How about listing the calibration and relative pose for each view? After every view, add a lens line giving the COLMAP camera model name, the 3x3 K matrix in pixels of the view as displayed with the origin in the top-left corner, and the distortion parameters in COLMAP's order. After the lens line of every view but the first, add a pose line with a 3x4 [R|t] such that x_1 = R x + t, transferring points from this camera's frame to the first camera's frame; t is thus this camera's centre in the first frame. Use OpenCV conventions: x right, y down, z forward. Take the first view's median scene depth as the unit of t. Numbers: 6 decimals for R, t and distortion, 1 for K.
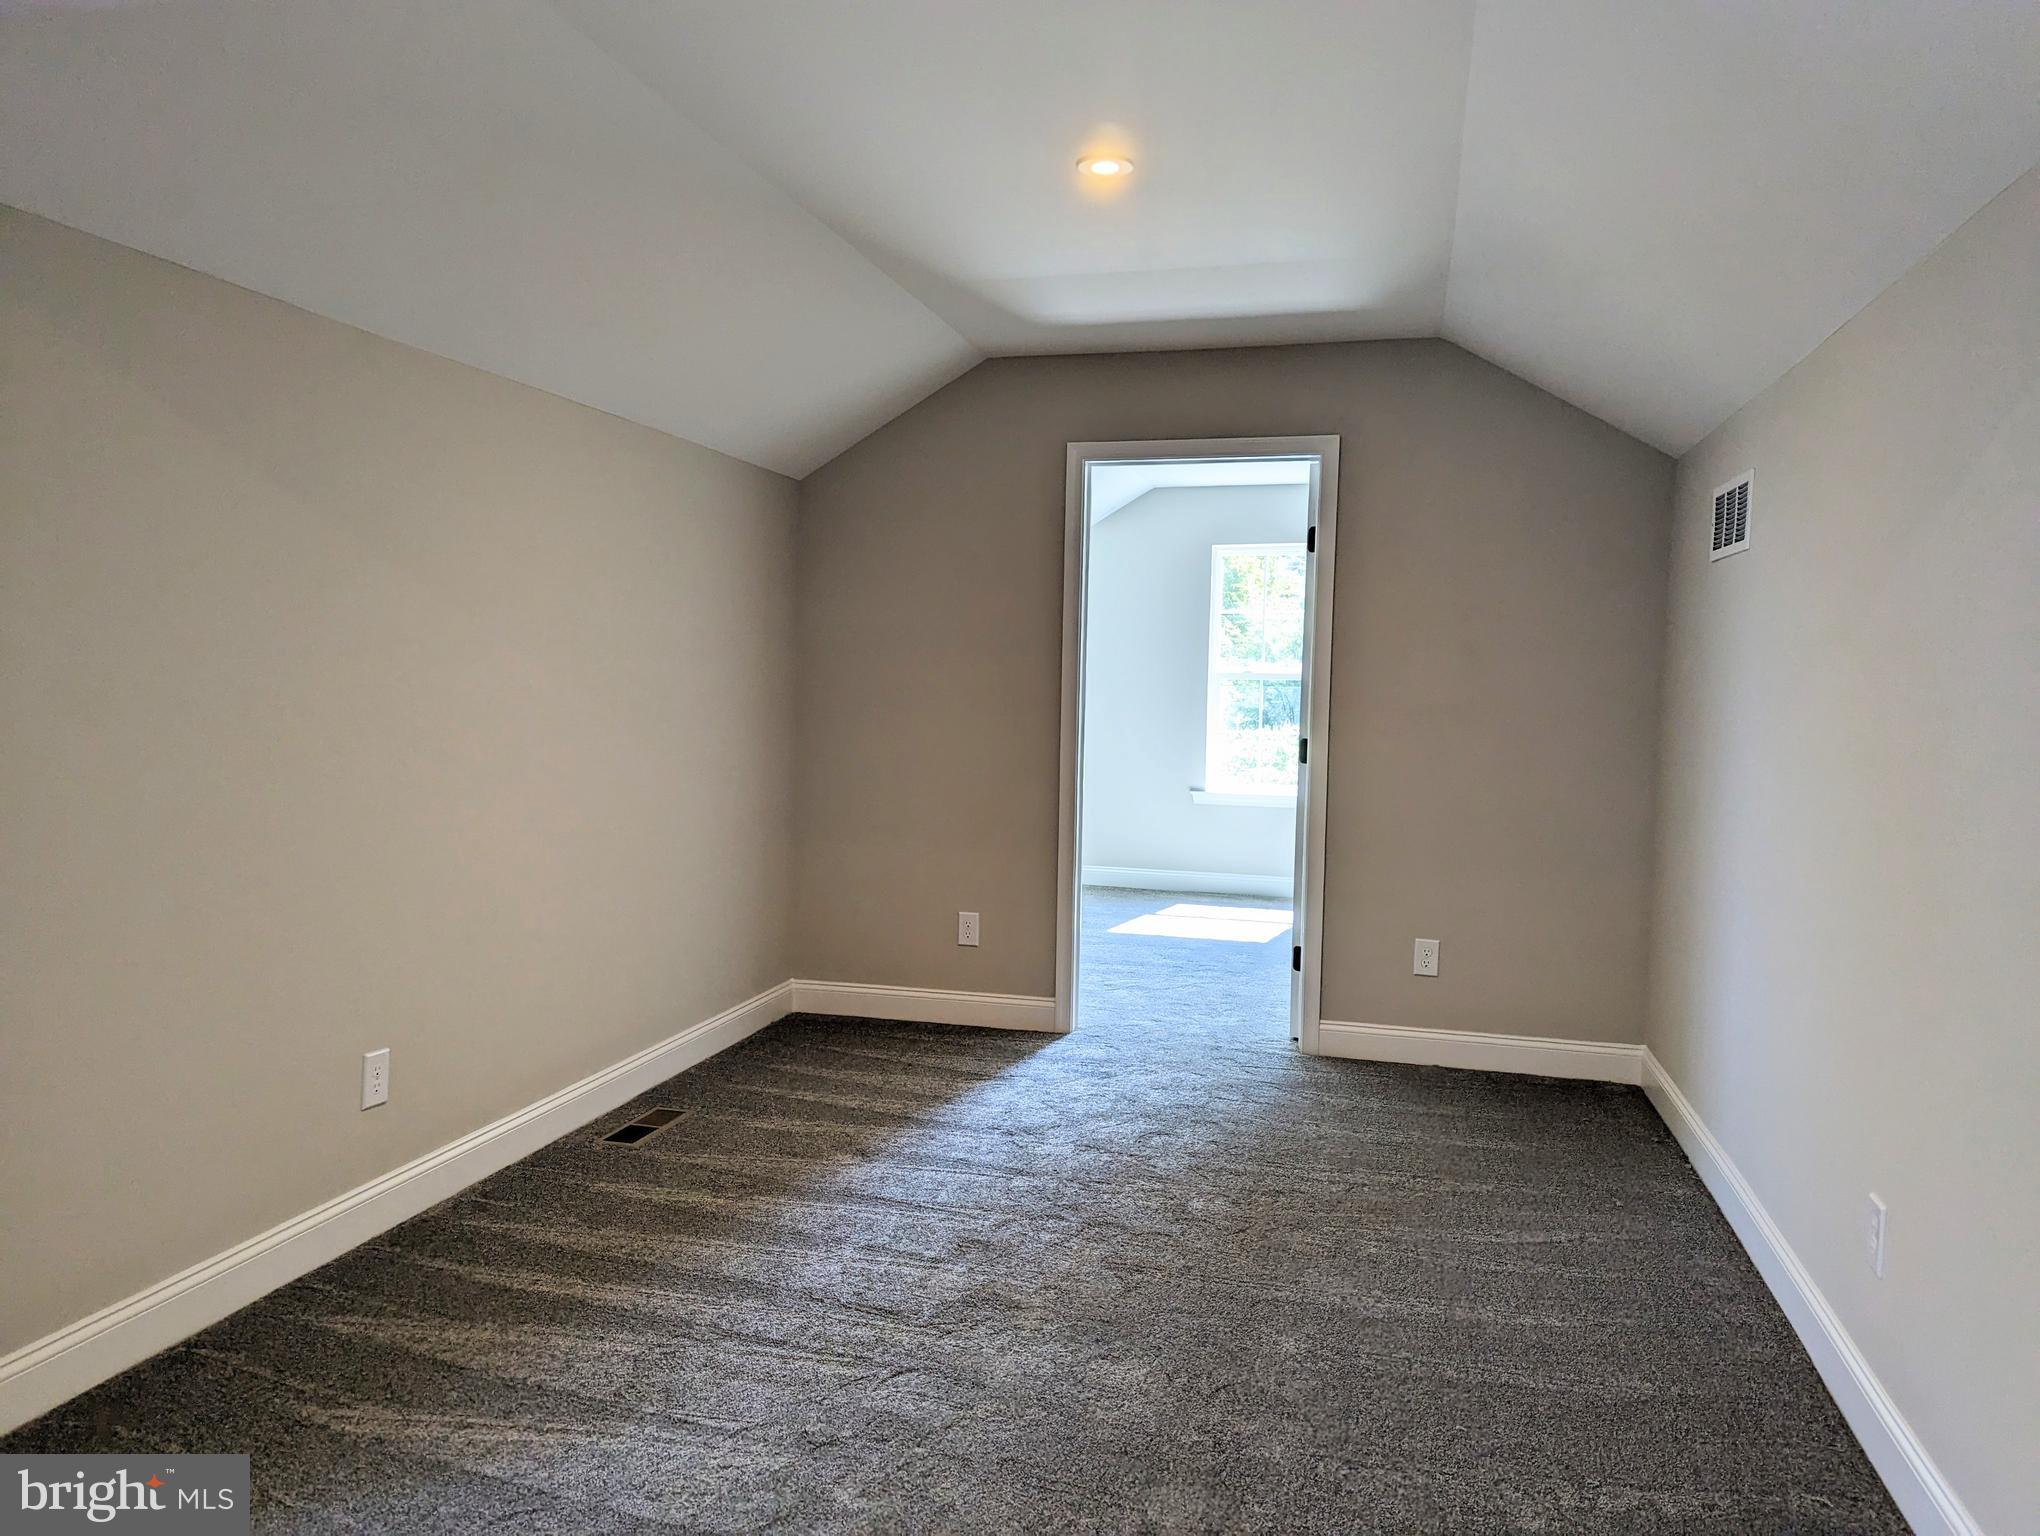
lens RADIAL K [[1443.1, 0, 1018.9], [0, 1443.1, 768.5], [0, 0, 1]] dist [0.028062, -0.011188]
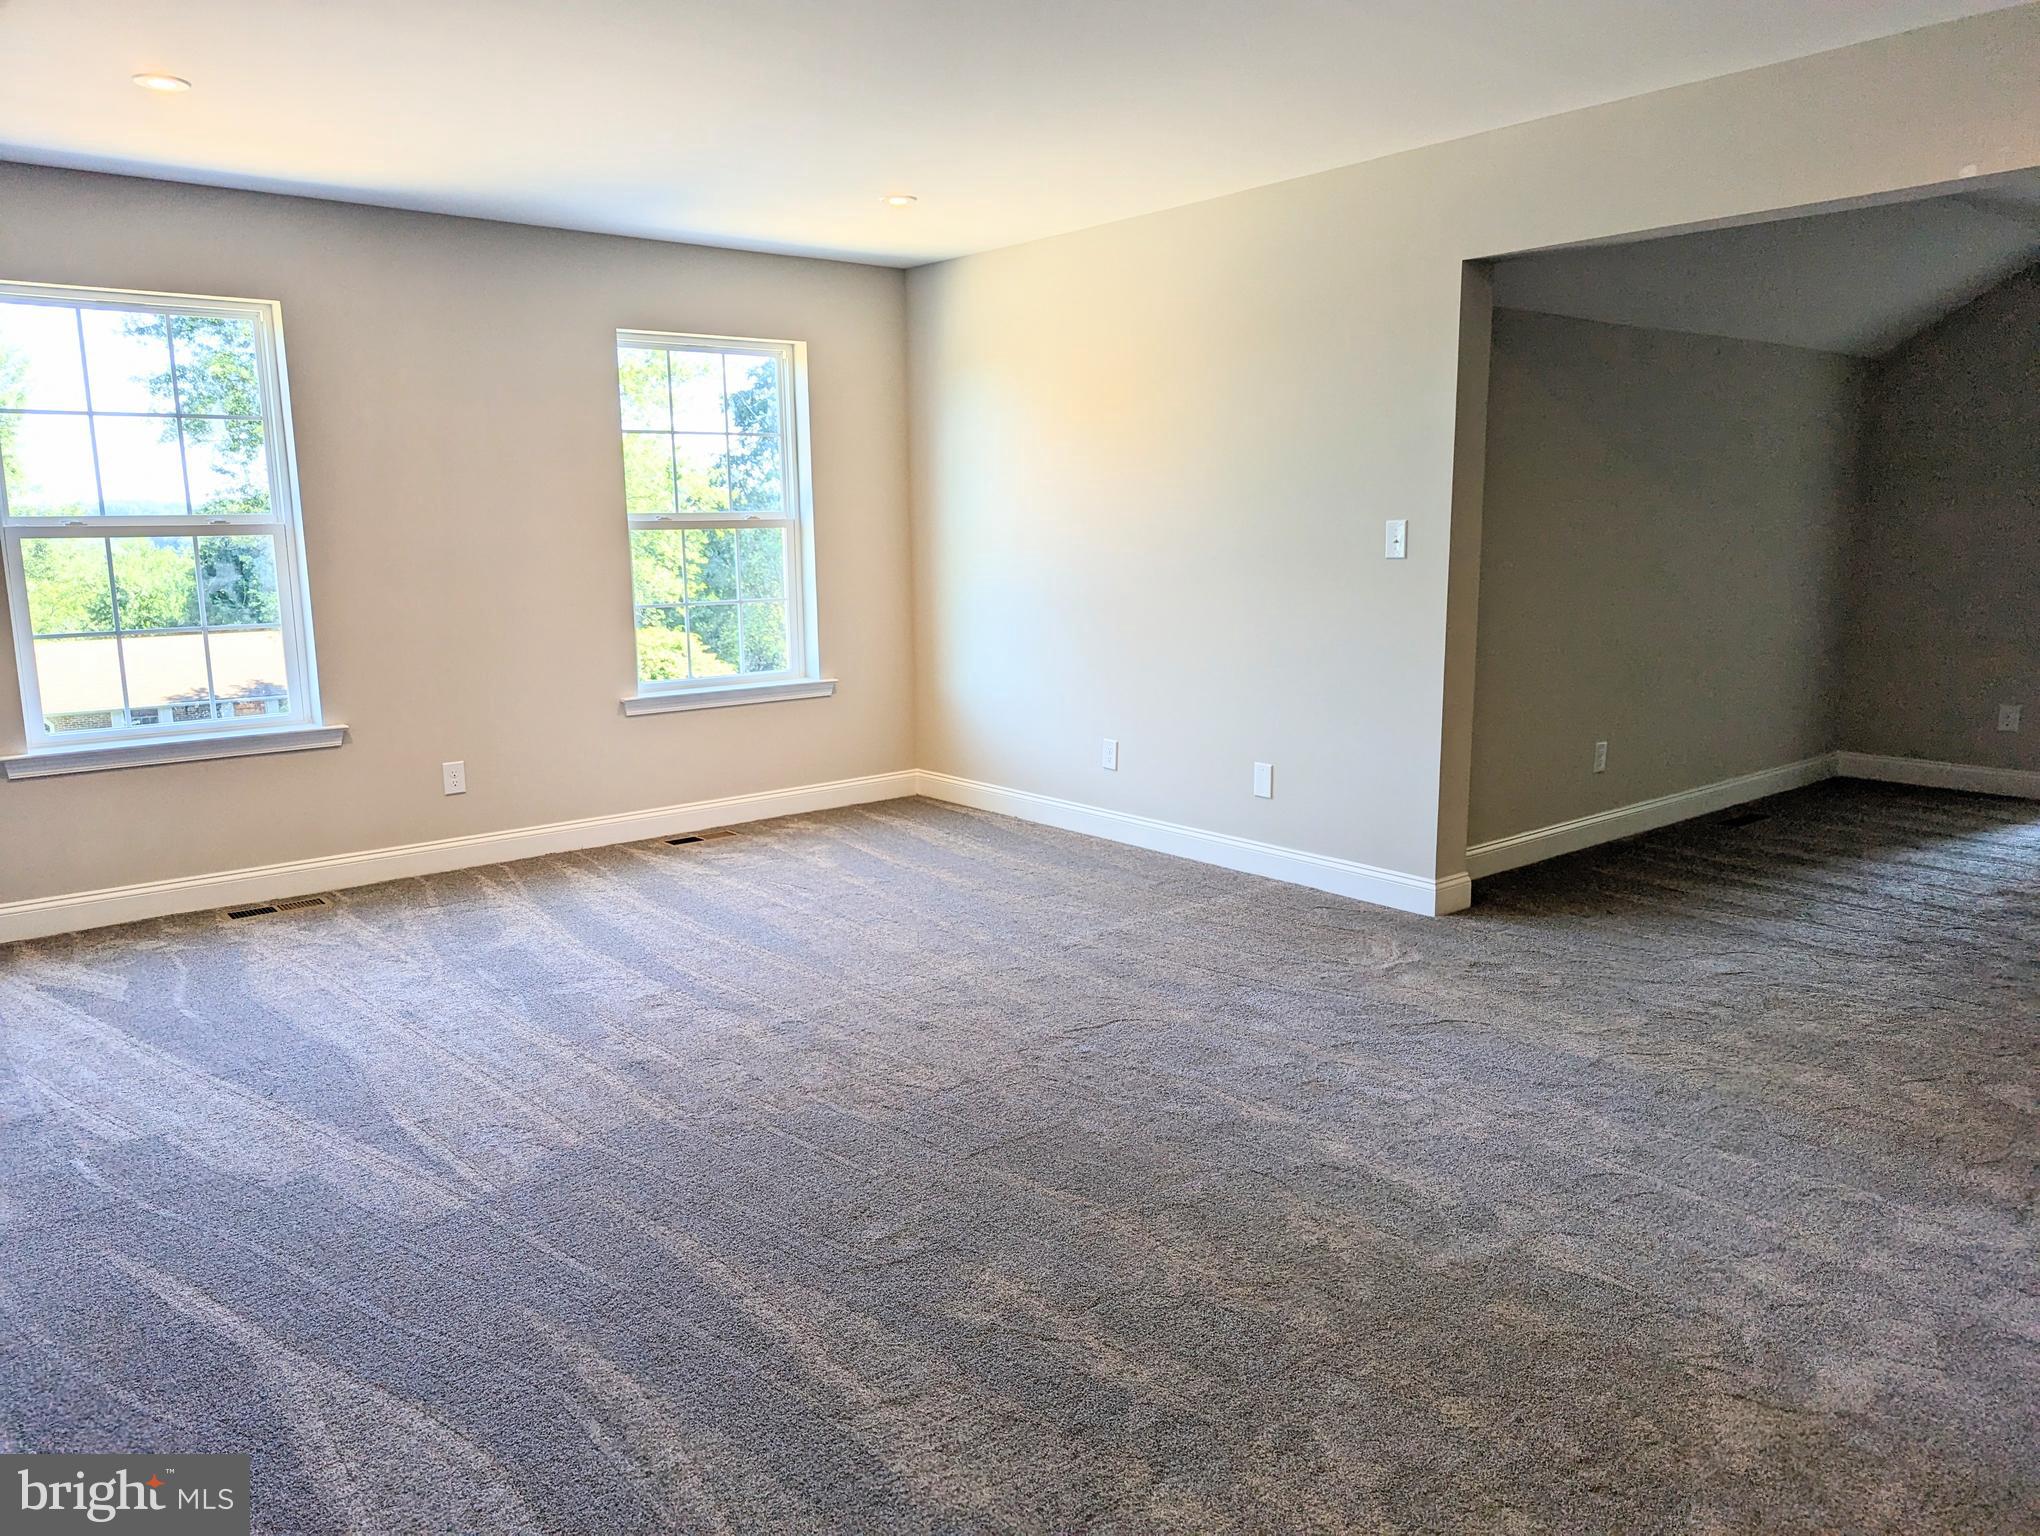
lens RADIAL K [[1443.1, 0, 1023.6], [0, 1443.1, 765.5], [0, 0, 1]] dist [0.028062, -0.011188]
pose [[0.816607, 0.080175, -0.571598, -0.012318], [-0.015653, 0.993018, 0.116923, 0.030401], [0.576982, -0.086533, 0.812160, -0.807447]]
